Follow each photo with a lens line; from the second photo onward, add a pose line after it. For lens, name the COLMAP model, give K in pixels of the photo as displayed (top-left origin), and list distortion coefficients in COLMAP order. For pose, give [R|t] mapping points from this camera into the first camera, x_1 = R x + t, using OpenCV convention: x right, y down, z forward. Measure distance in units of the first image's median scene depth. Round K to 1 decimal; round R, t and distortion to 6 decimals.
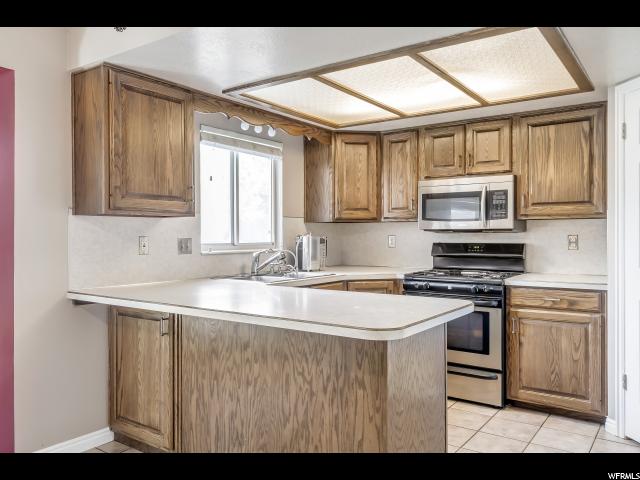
lens RADIAL K [[504.6, 0, 319.8], [0, 504.6, 238.1], [0, 0, 1]] dist [0.011871, 0.004520]
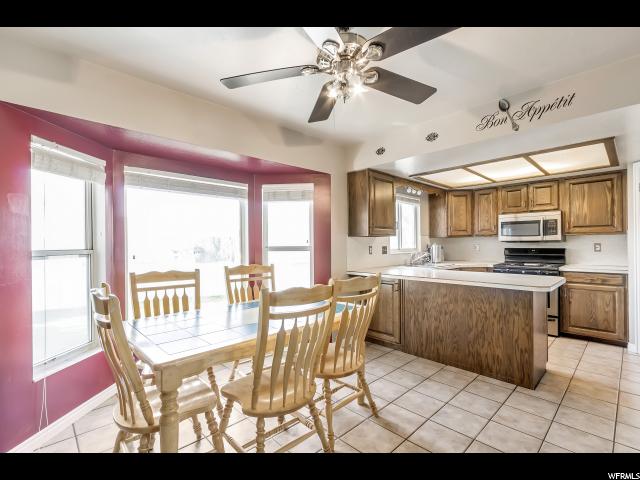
lens RADIAL K [[295.2, 0, 320.3], [0, 295.2, 243.9], [0, 0, 1]] dist [0.000440, -0.000015]
pose [[0.980951, -0.007375, -0.194113, -0.291940], [0.006322, 0.999962, -0.006043, -0.005188], [0.194150, 0.004701, 0.980961, -0.243243]]
